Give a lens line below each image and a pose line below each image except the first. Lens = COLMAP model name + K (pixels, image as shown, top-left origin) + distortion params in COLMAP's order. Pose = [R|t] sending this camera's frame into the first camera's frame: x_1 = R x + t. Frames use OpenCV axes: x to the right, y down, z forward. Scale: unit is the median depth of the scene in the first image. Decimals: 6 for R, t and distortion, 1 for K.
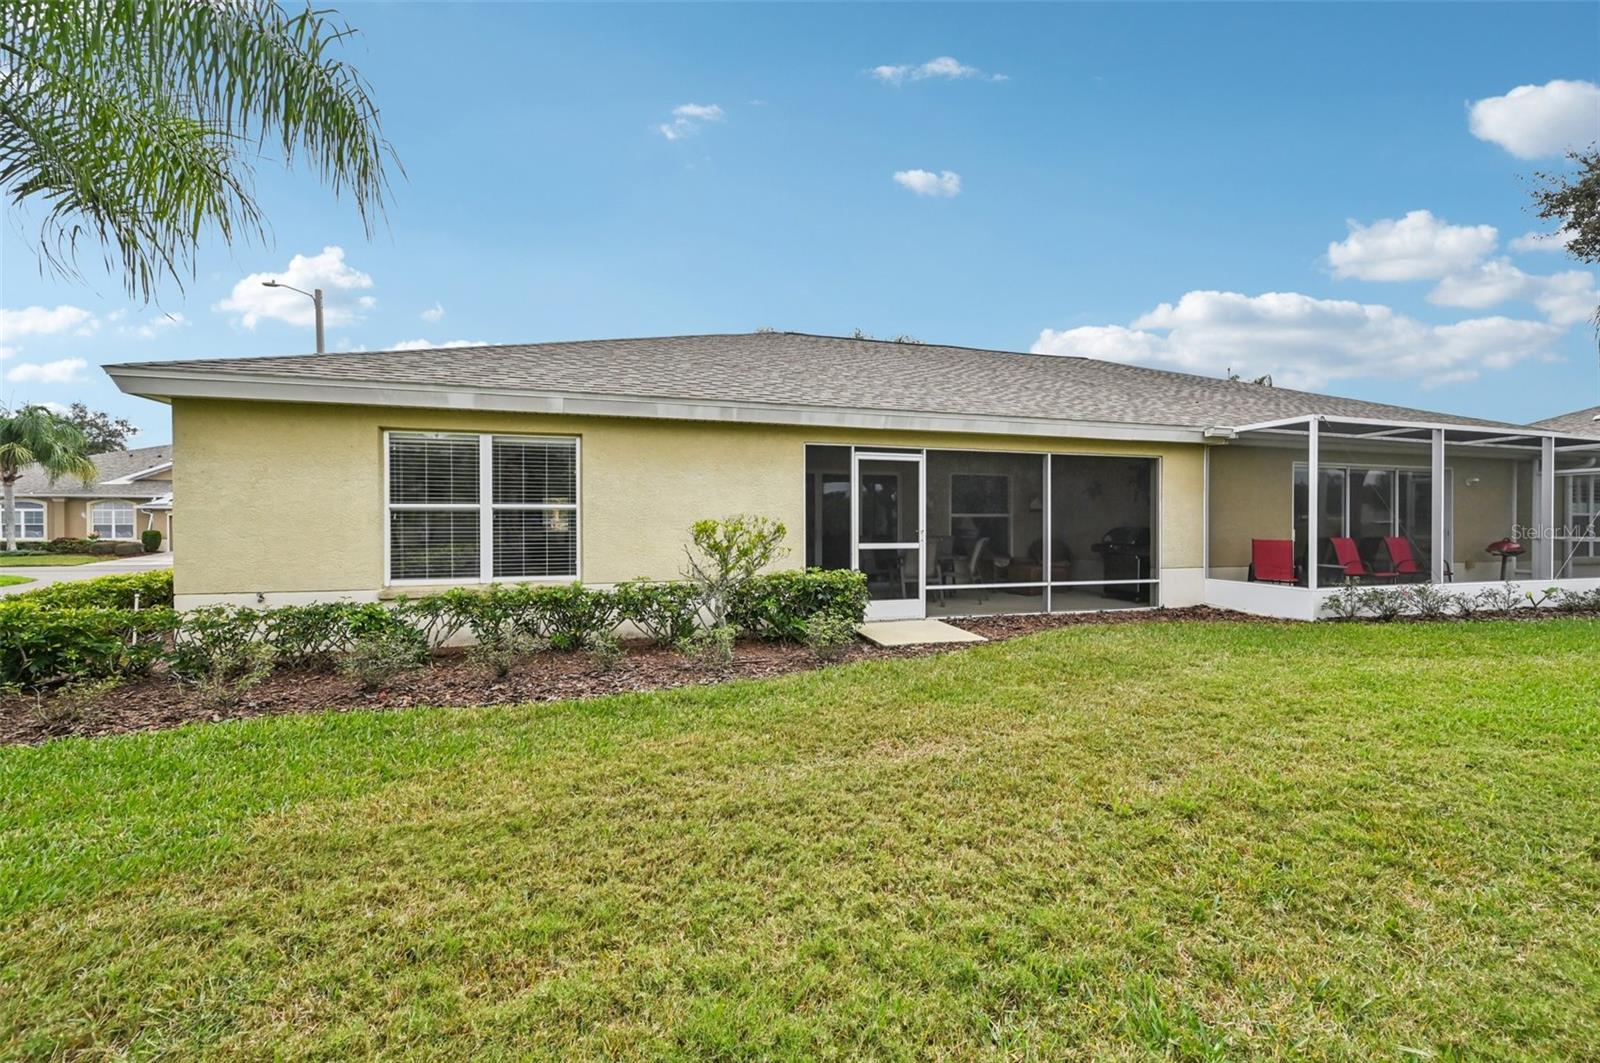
lens RADIAL K [[627.5, 0, 800.0], [0, 627.5, 531.5], [0, 0, 1]] dist [-0.002371, 0.000105]
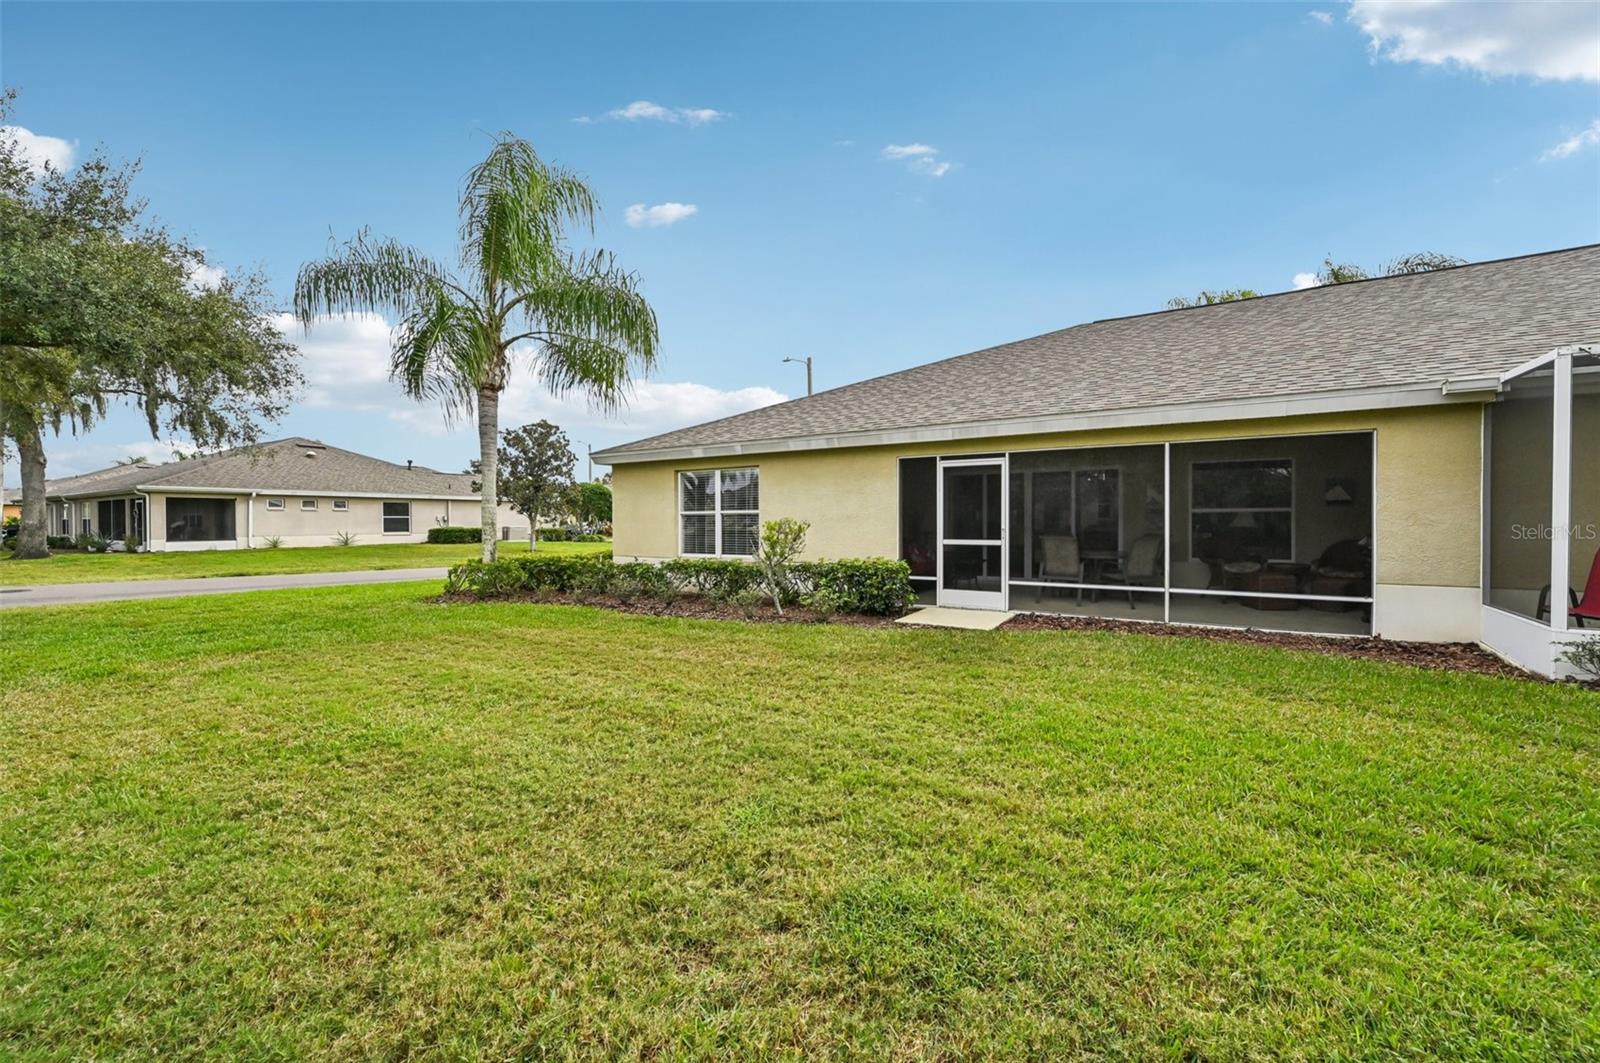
lens RADIAL K [[627.5, 0, 800.0], [0, 627.5, 531.5], [0, 0, 1]] dist [-0.002371, 0.000105]
pose [[0.667603, 0.013271, -0.744399, 0.782775], [-0.002949, 0.999880, 0.015181, -0.012513], [0.744512, -0.007940, 0.667562, 0.024592]]
